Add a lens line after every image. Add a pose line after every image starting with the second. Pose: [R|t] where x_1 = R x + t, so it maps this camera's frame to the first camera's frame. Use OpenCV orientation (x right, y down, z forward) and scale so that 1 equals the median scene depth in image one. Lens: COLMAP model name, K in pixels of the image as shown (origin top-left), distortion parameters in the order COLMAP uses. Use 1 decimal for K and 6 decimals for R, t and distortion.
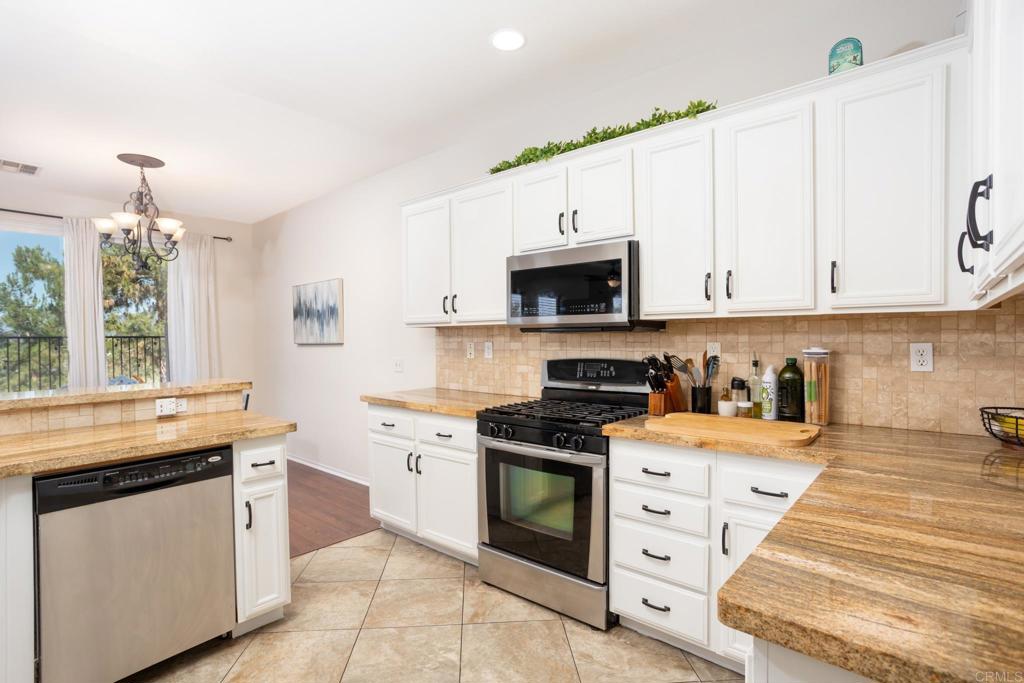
lens RADIAL K [[503.1, 0, 543.3], [0, 503.1, 348.4], [0, 0, 1]] dist [-0.015419, 0.012017]
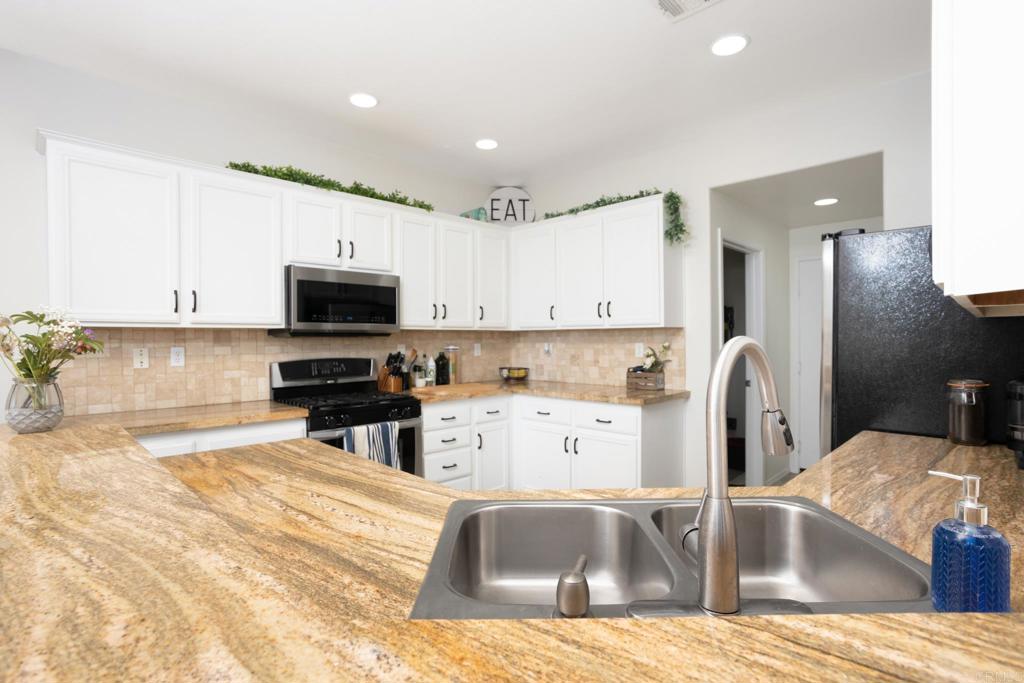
lens RADIAL K [[526.9, 0, 503.4], [0, 526.9, 343.0], [0, 0, 1]] dist [0.013275, 0.000086]
pose [[0.105435, -0.002298, 0.994424, -1.289458], [0.023779, 0.999717, -0.000211, -0.008139], [-0.994142, 0.023669, 0.105460, 0.500232]]
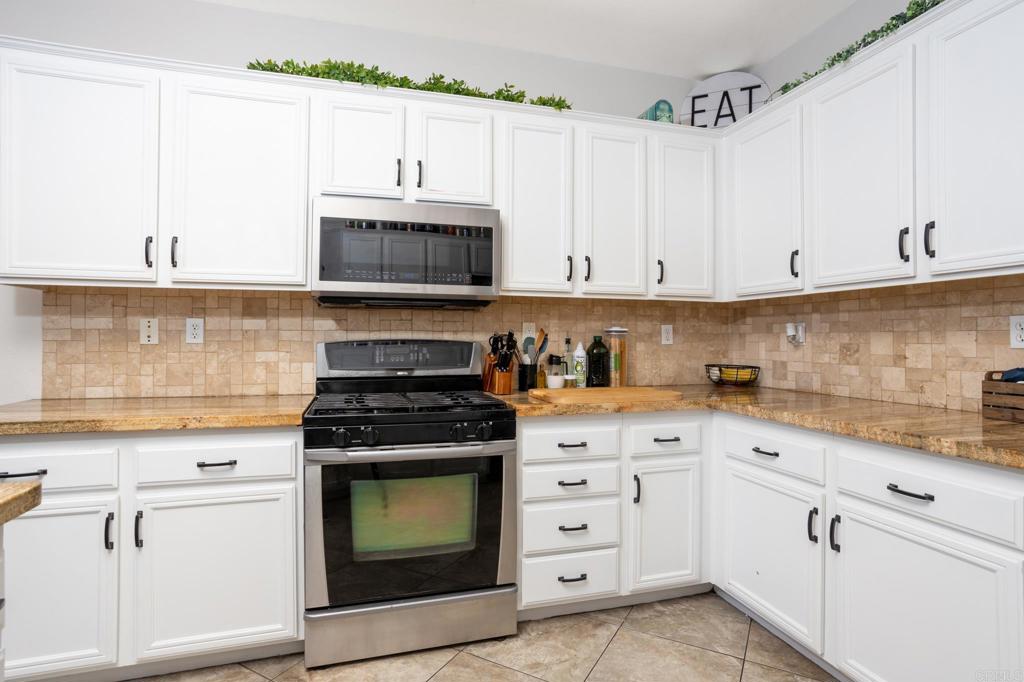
lens RADIAL K [[503.1, 0, 501.3], [0, 503.1, 335.7], [0, 0, 1]] dist [-0.015419, 0.012017]
pose [[0.591828, 0.013976, 0.805943, -0.552288], [0.009330, 0.999664, -0.024186, 0.040829], [-0.806011, 0.021833, 0.591498, 0.417000]]
